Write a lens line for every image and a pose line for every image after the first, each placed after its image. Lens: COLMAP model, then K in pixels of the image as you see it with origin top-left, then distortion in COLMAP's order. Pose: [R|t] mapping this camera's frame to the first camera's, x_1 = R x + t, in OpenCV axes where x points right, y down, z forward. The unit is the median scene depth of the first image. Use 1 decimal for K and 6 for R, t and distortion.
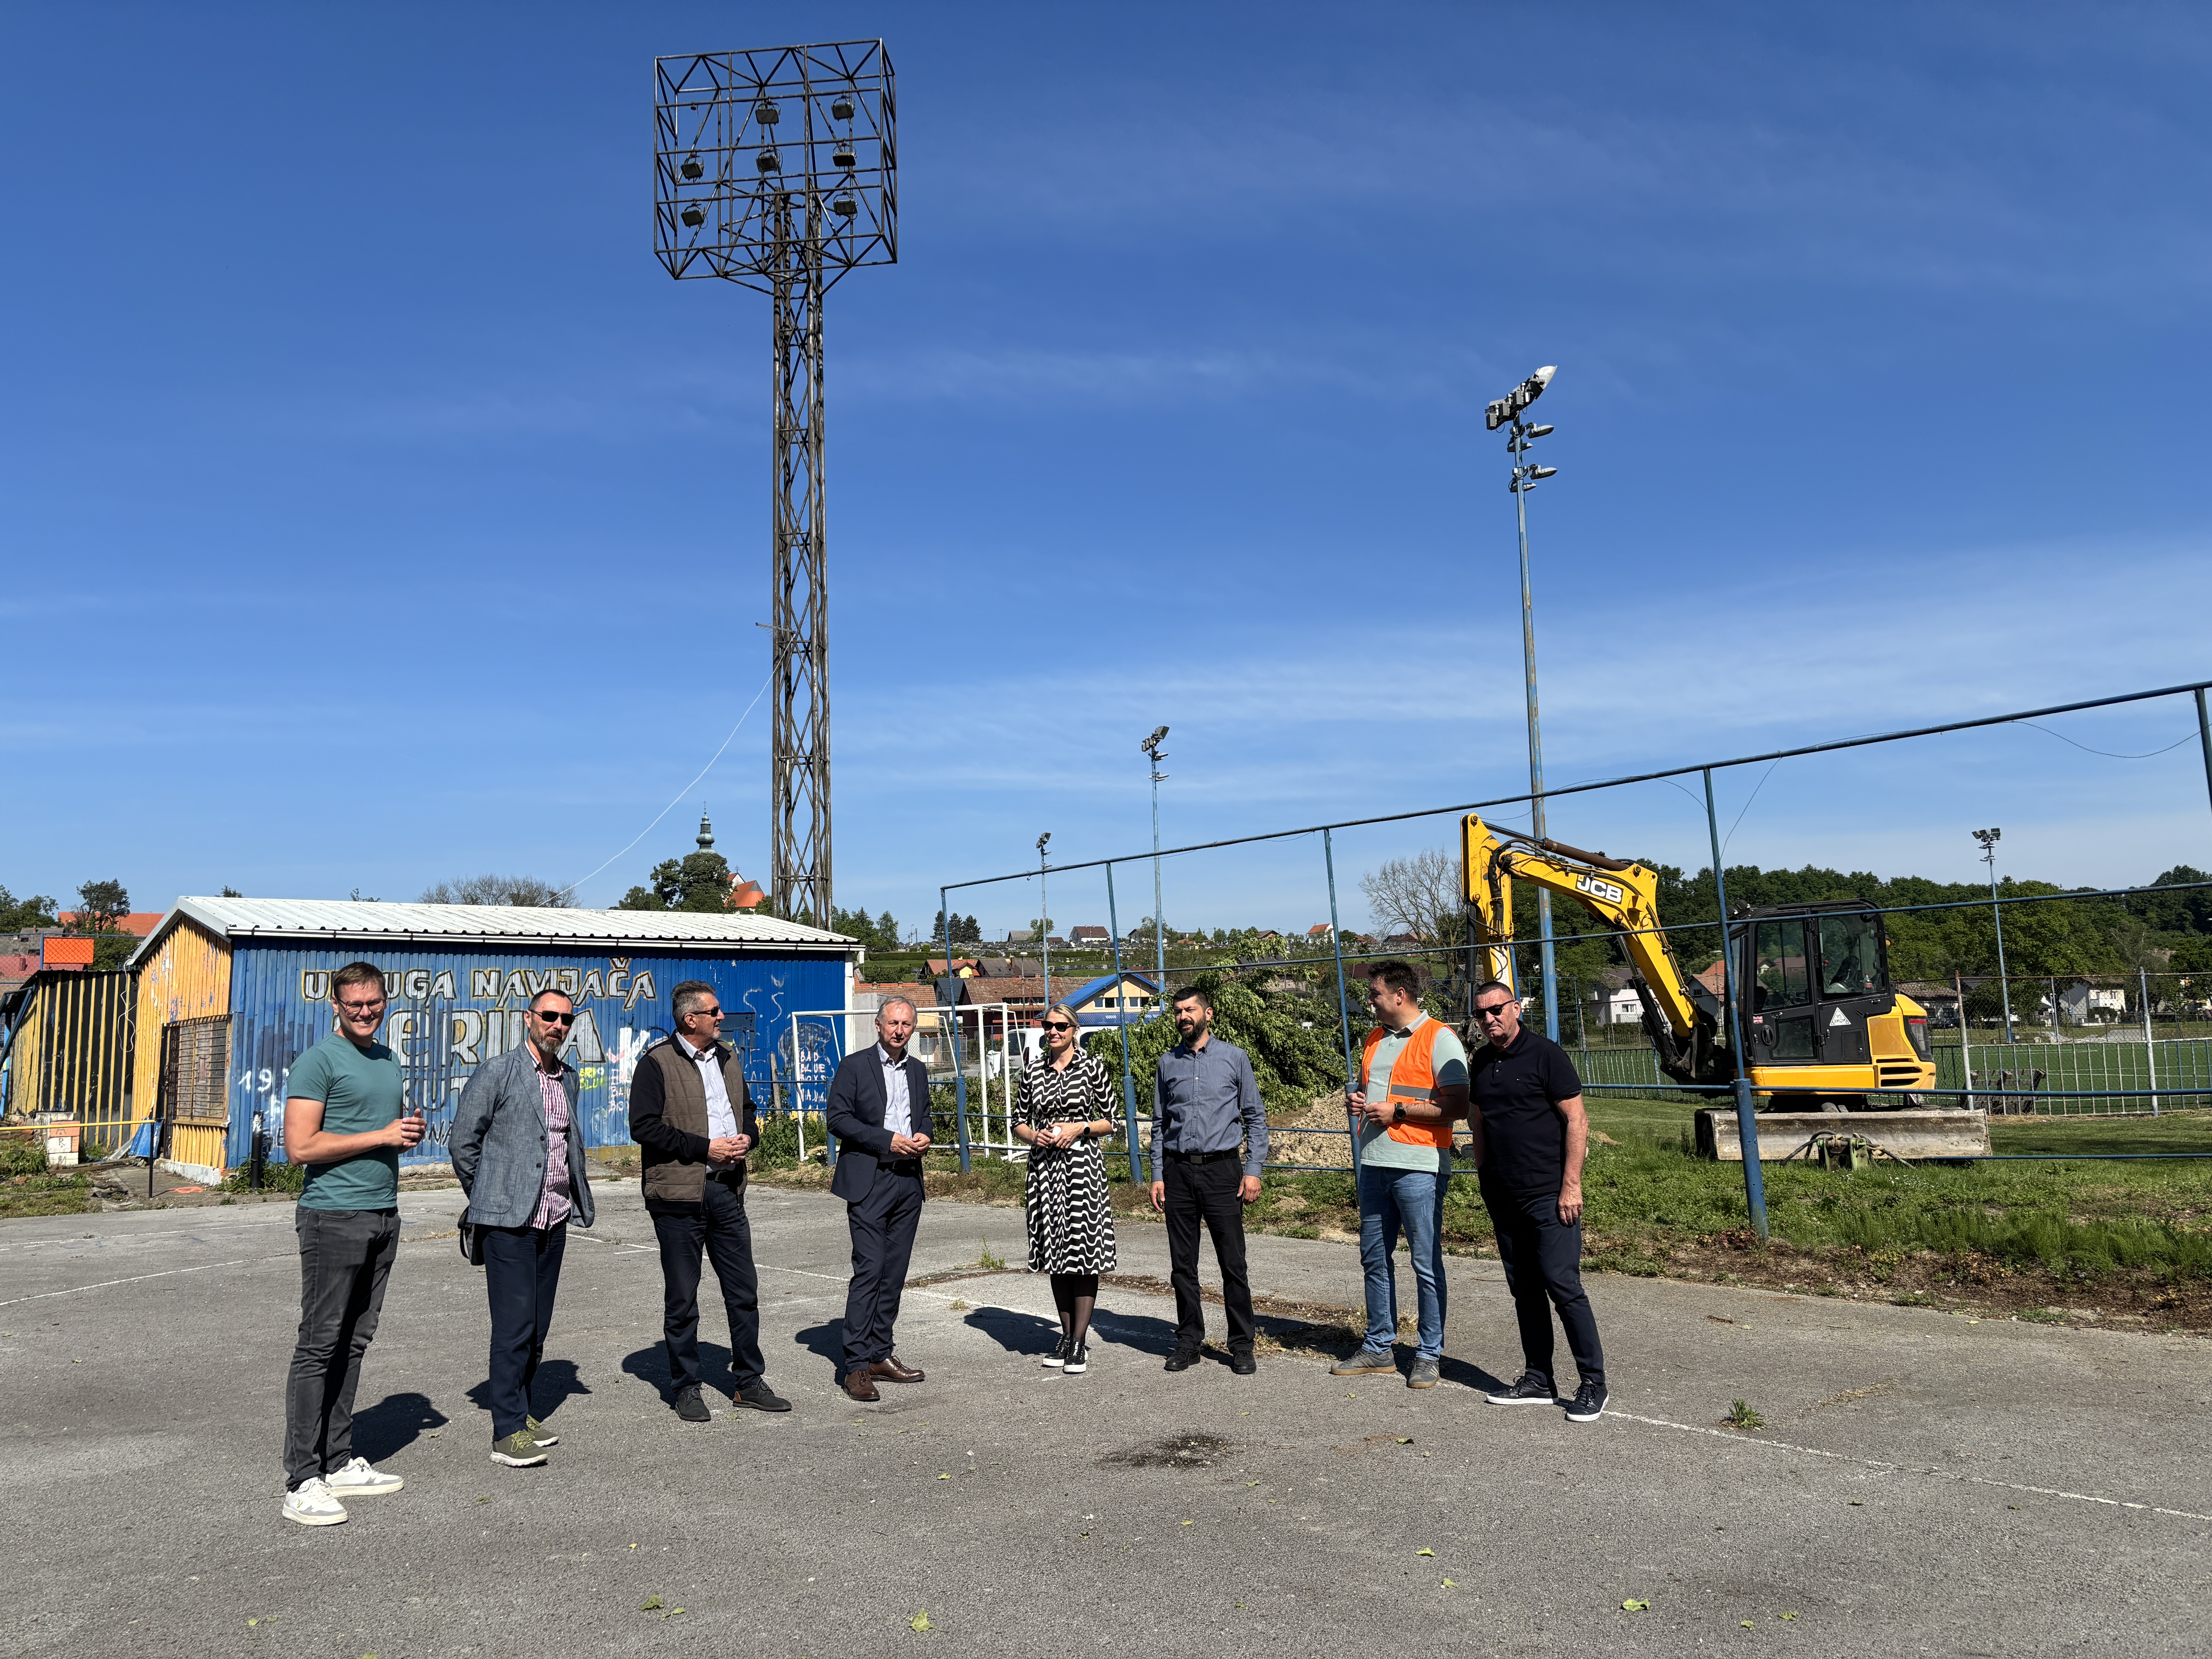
lens RADIAL K [[1653.7, 0, 1087.6], [0, 1653.7, 843.6], [0, 0, 1]] dist [0.082443, -0.085964]
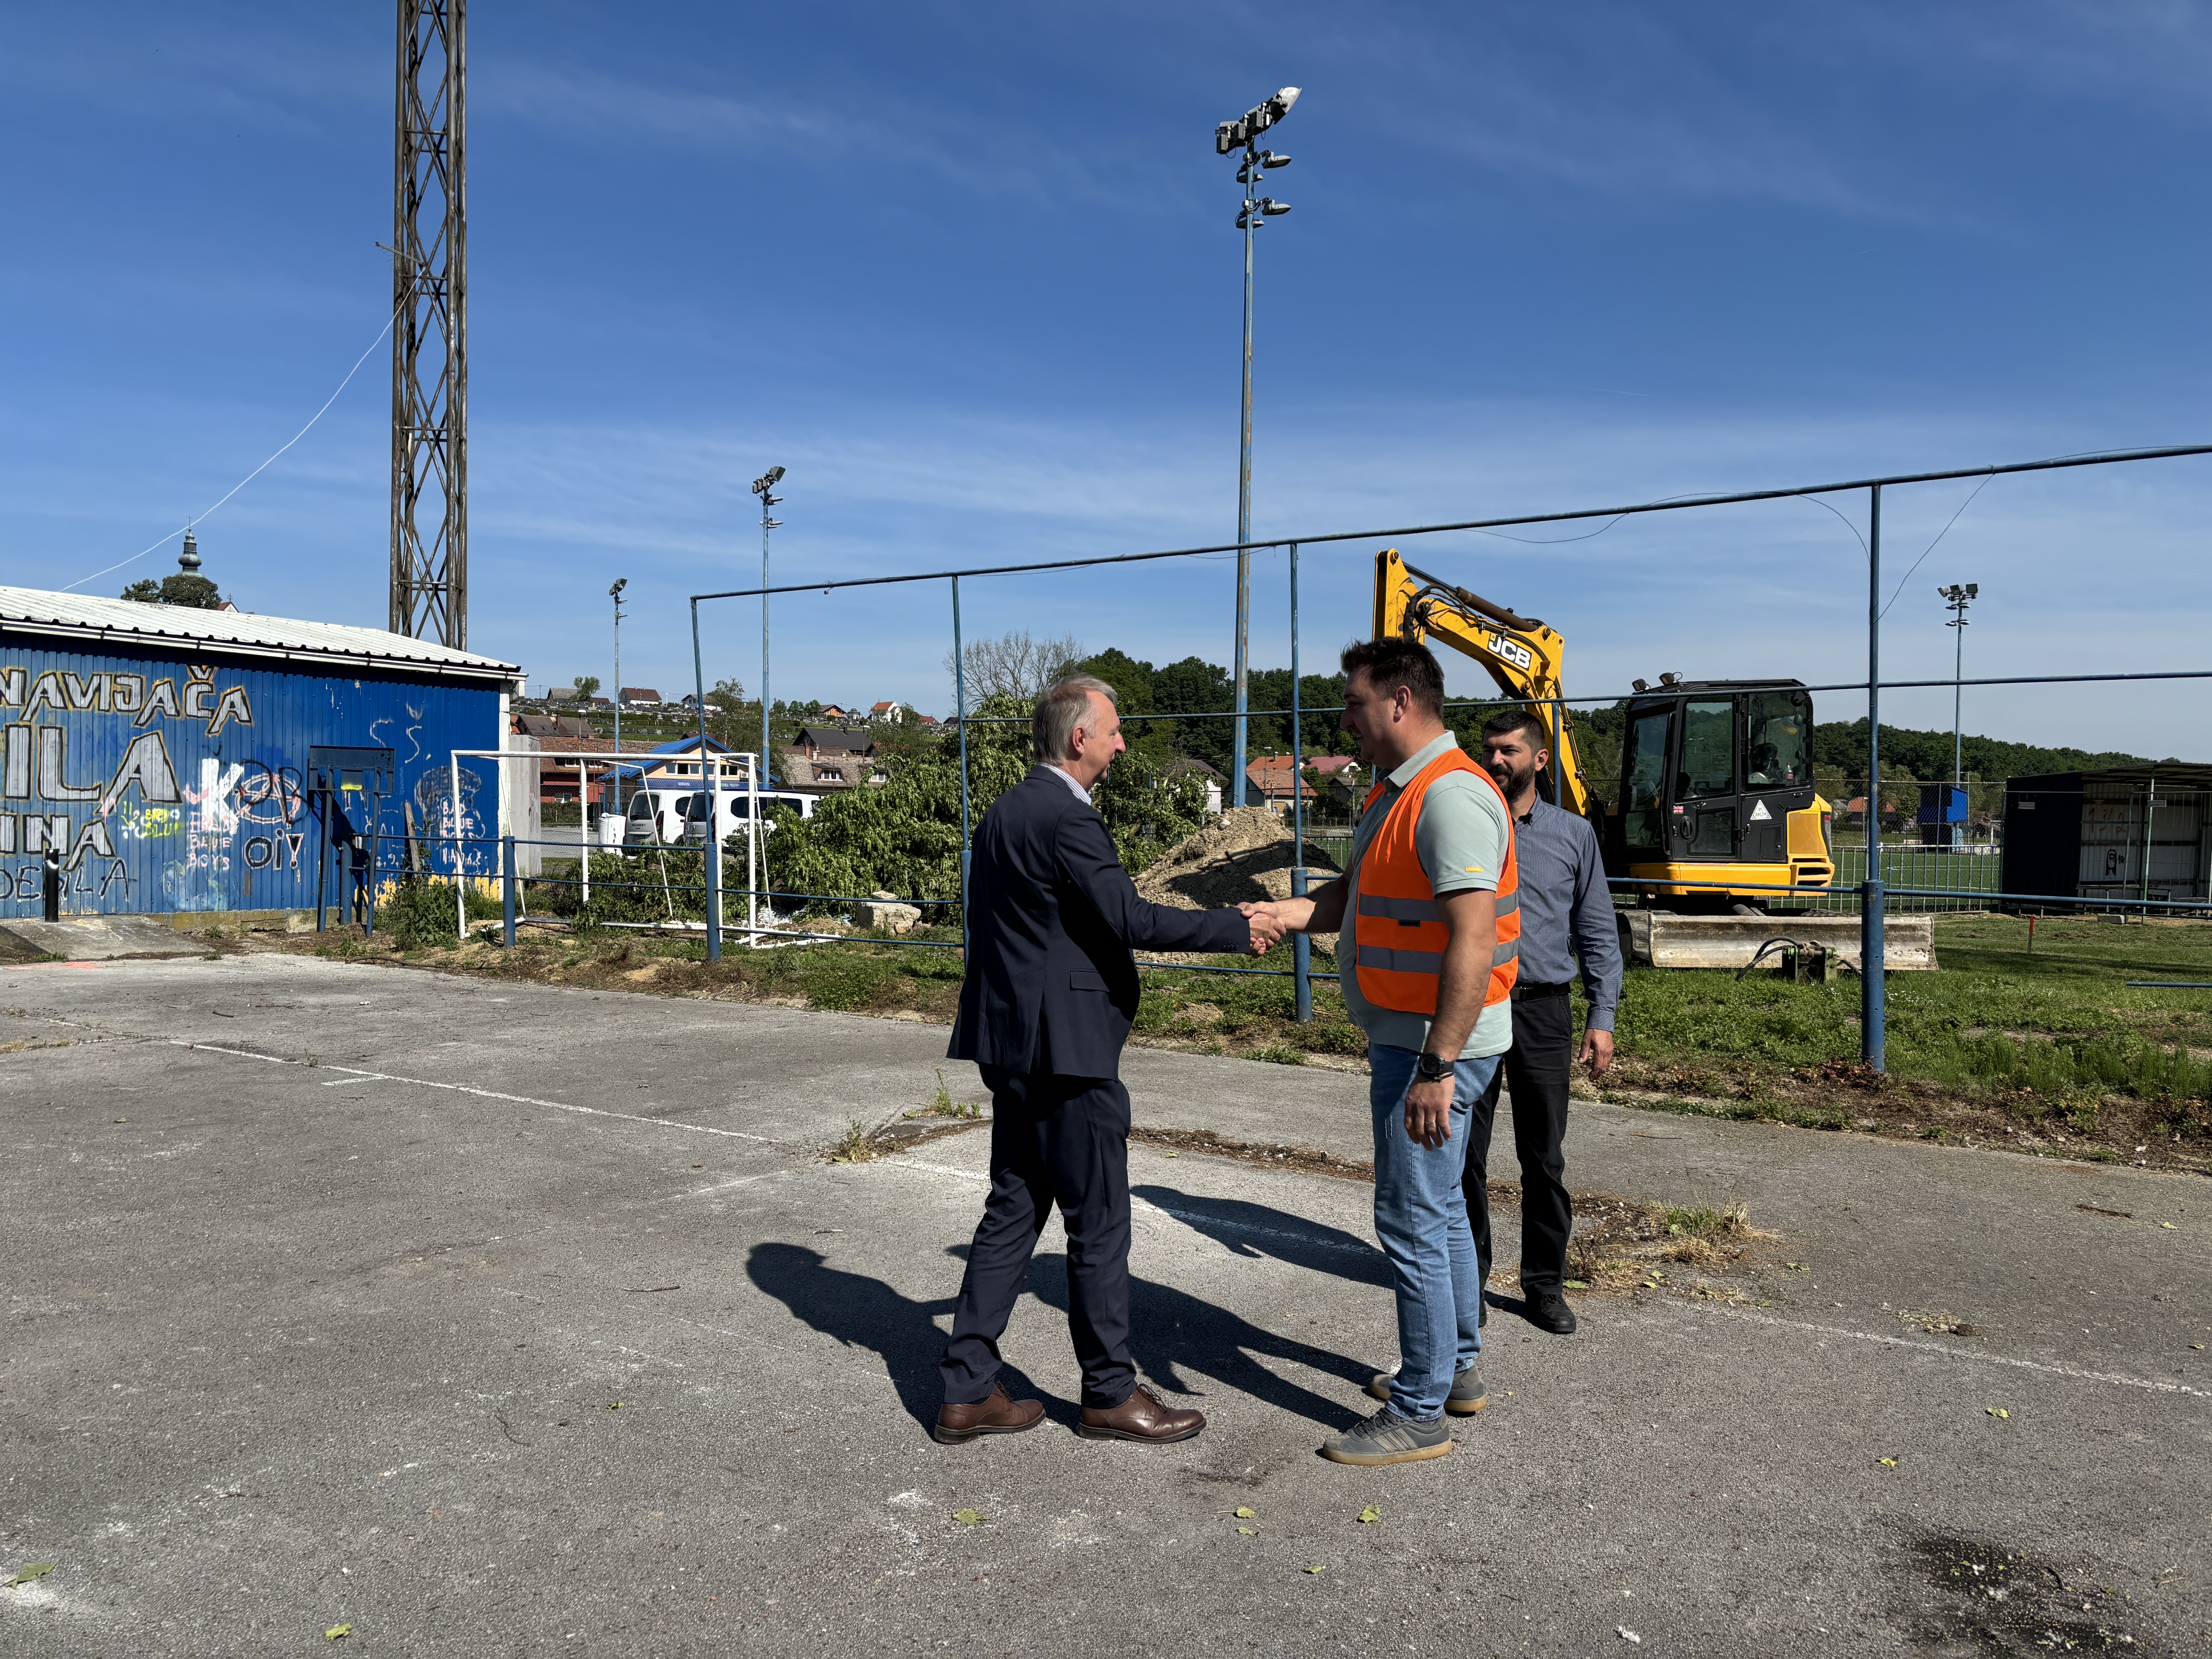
lens RADIAL K [[1657.1, 0, 1072.9], [0, 1657.1, 836.5], [0, 0, 1]] dist [0.077497, -0.084961]
pose [[0.964907, 0.038637, 0.259735, -0.076472], [-0.071989, 0.990142, 0.120149, 0.020449], [-0.252533, -0.134631, 0.958176, 0.131965]]
